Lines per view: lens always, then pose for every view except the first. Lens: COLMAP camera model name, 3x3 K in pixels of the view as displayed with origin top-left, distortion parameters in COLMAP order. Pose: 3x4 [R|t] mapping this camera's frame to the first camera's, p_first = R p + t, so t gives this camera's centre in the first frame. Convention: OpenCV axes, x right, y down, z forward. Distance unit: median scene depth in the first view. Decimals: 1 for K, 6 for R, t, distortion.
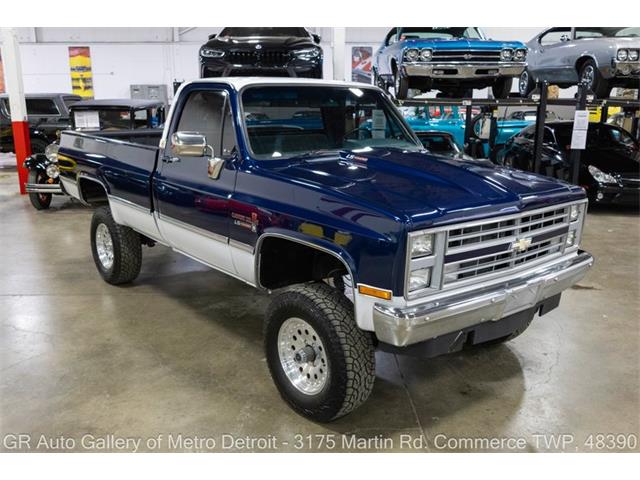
lens RADIAL K [[598.1, 0, 319.3], [0, 598.1, 237.8], [0, 0, 1]] dist [0.002386, 0.000000]
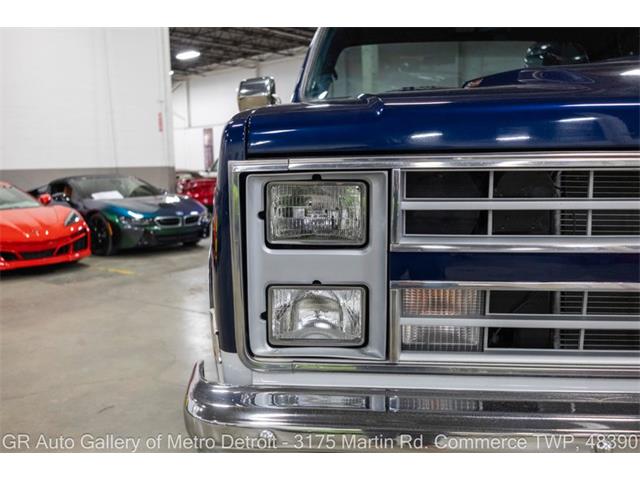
lens RADIAL K [[598.1, 0, 329.0], [0, 598.1, 238.9], [0, 0, 1]] dist [0.002386, 0.000000]
pose [[0.753880, 0.062839, -0.654000, 0.196242], [-0.130570, 0.989890, -0.055399, 0.022114], [0.643907, 0.127156, 0.754464, 0.372781]]
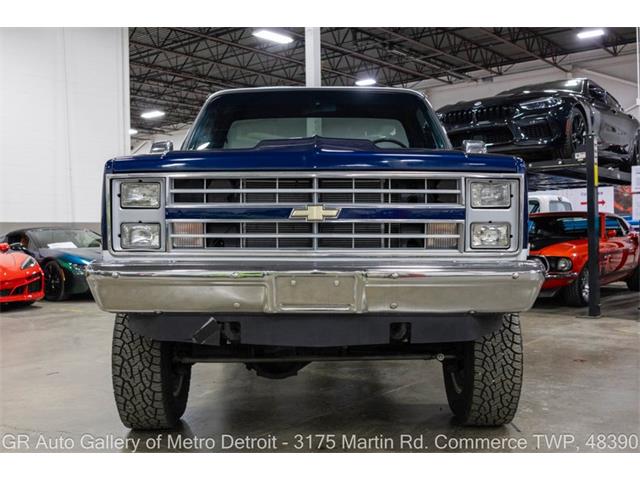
lens RADIAL K [[662.8, 0, 318.8], [0, 662.8, 244.9], [0, 0, 1]] dist [0.036227, 0.000000]
pose [[0.761437, 0.000844, -0.648238, 0.486486], [-0.136646, 0.977738, -0.159235, 0.098659], [0.633673, 0.209826, 0.744601, 0.230714]]
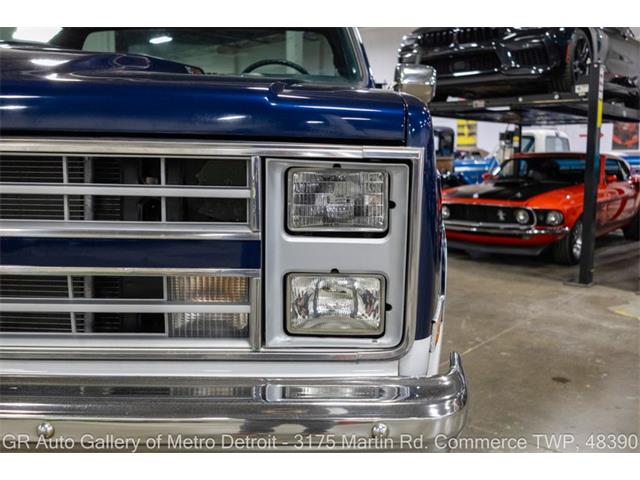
lens RADIAL K [[598.1, 0, 318.8], [0, 598.1, 239.6], [0, 0, 1]] dist [0.002386, 0.000000]
pose [[0.741037, 0.095942, -0.664574, 0.379431], [-0.158219, 0.986820, -0.033960, -0.010605], [0.652557, 0.130313, 0.746450, 0.526970]]
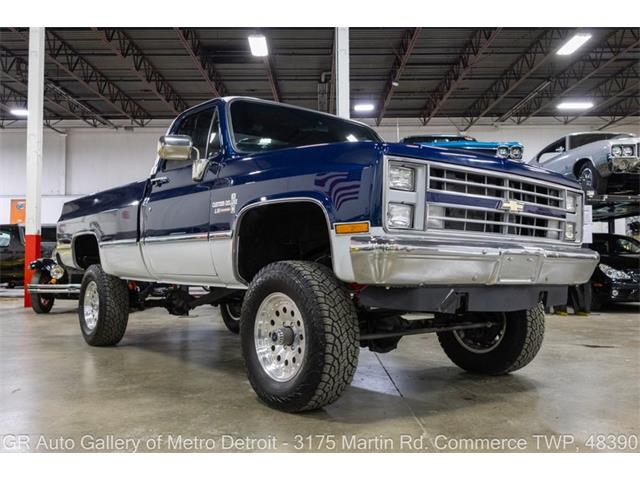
lens RADIAL K [[598.1, 0, 320.9], [0, 598.1, 235.2], [0, 0, 1]] dist [0.002386, 0.000000]
pose [[0.999614, -0.007901, -0.026631, 0.034728], [-0.000113, 0.957536, -0.288314, 0.182628], [0.027778, 0.288205, 0.957166, 0.060477]]
